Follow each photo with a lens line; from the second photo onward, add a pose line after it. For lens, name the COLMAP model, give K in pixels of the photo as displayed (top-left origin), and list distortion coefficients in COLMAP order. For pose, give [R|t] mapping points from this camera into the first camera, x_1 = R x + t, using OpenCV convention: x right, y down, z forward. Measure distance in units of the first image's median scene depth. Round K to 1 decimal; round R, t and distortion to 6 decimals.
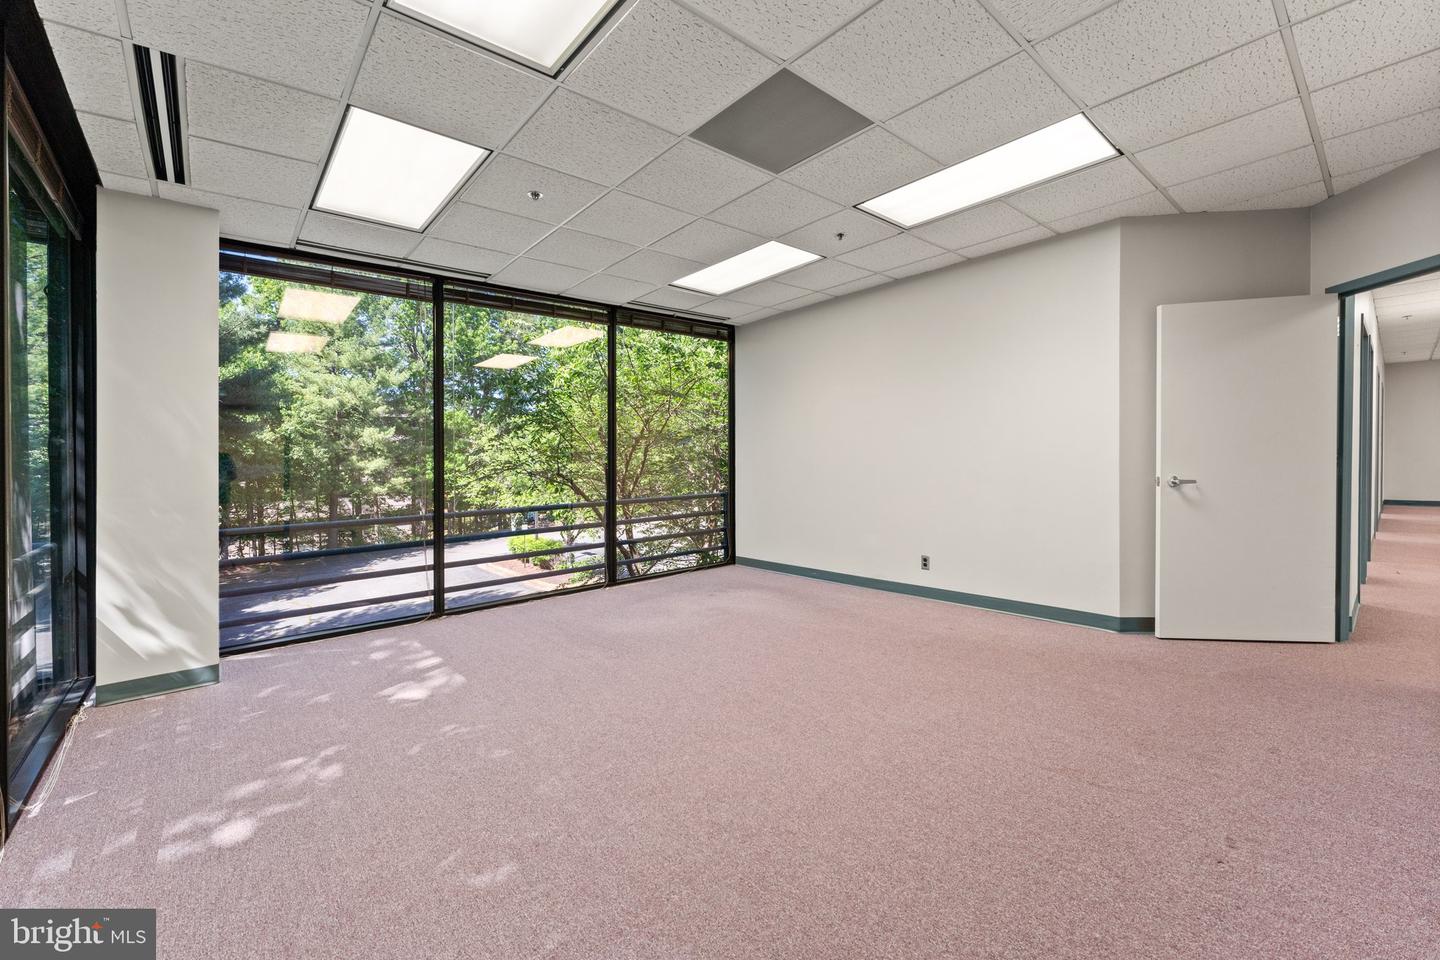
lens RADIAL K [[592.2, 0, 730.7], [0, 592.2, 475.5], [0, 0, 1]] dist [0.000490, -0.000012]
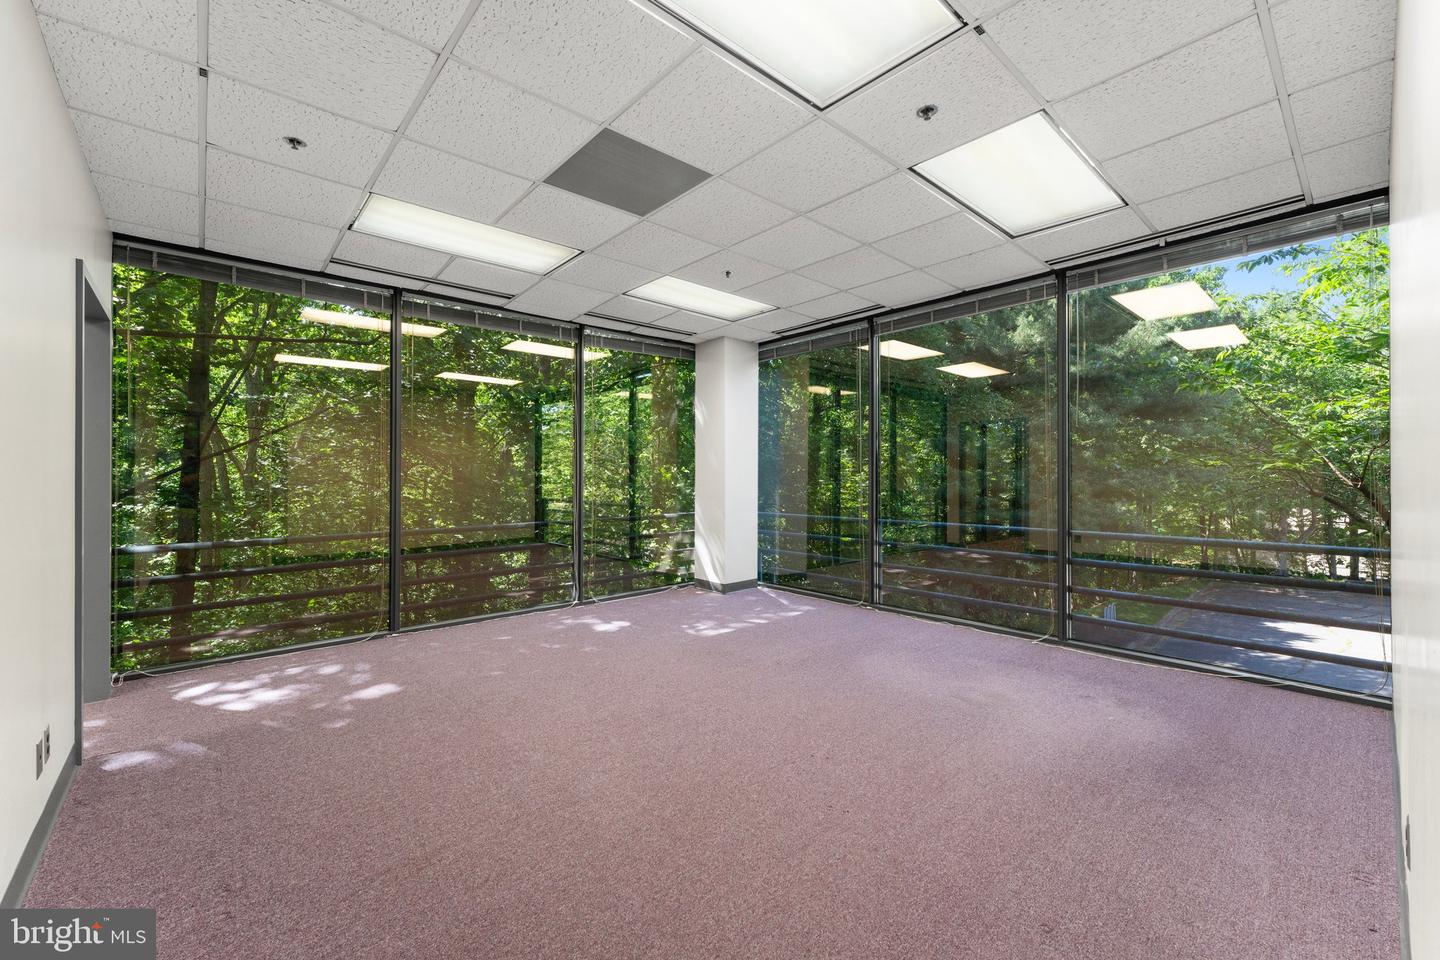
lens RADIAL K [[581.1, 0, 688.9], [0, 581.1, 486.2], [0, 0, 1]] dist [-0.000152, -0.000426]
pose [[-0.019744, 0.039542, -0.999023, 1.017139], [-0.024154, 0.998907, 0.040015, -0.061590], [0.999513, 0.024920, -0.018768, 1.023348]]
